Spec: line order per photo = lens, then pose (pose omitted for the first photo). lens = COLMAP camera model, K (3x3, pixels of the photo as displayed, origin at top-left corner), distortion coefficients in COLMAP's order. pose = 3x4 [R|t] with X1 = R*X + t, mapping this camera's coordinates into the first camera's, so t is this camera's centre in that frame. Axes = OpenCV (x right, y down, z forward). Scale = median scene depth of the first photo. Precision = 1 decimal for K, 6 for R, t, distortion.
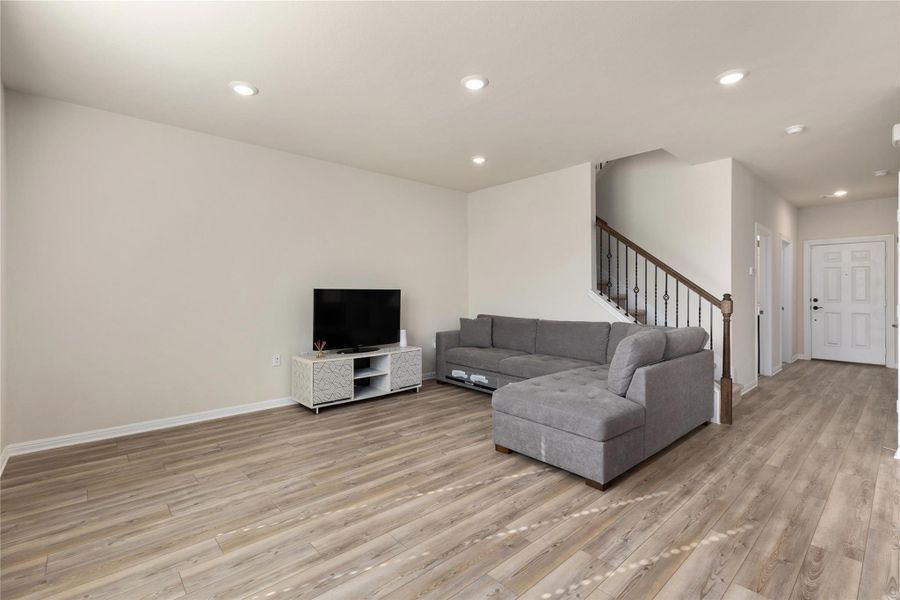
lens RADIAL K [[410.3, 0, 452.5], [0, 410.3, 292.1], [0, 0, 1]] dist [0.001812, 0.001079]
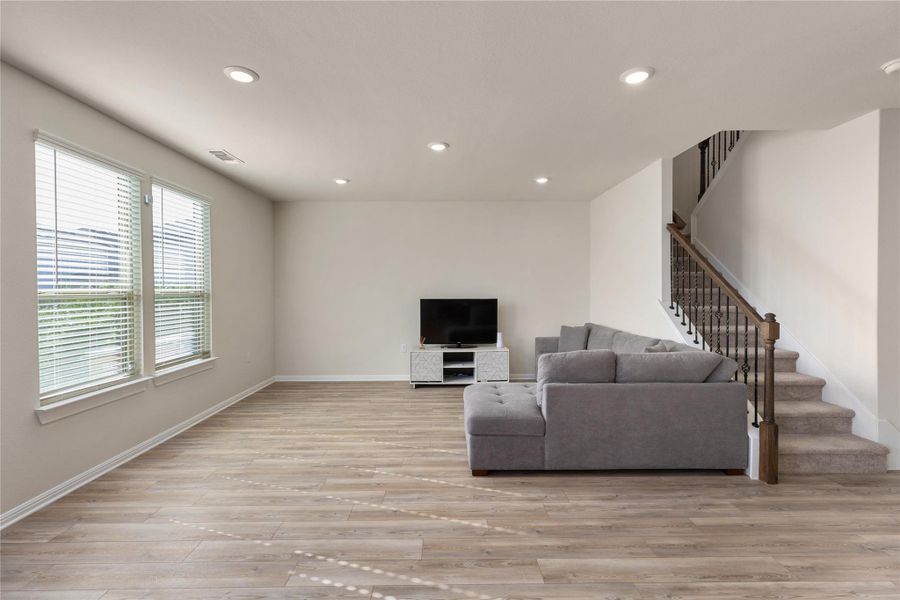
lens RADIAL K [[410.3, 0, 452.5], [0, 410.3, 292.1], [0, 0, 1]] dist [0.001812, 0.001079]
pose [[0.750846, -0.000494, -0.660478, 1.029931], [0.004772, 0.999978, 0.004677, -0.057983], [0.660460, -0.006663, 0.750831, 0.050326]]
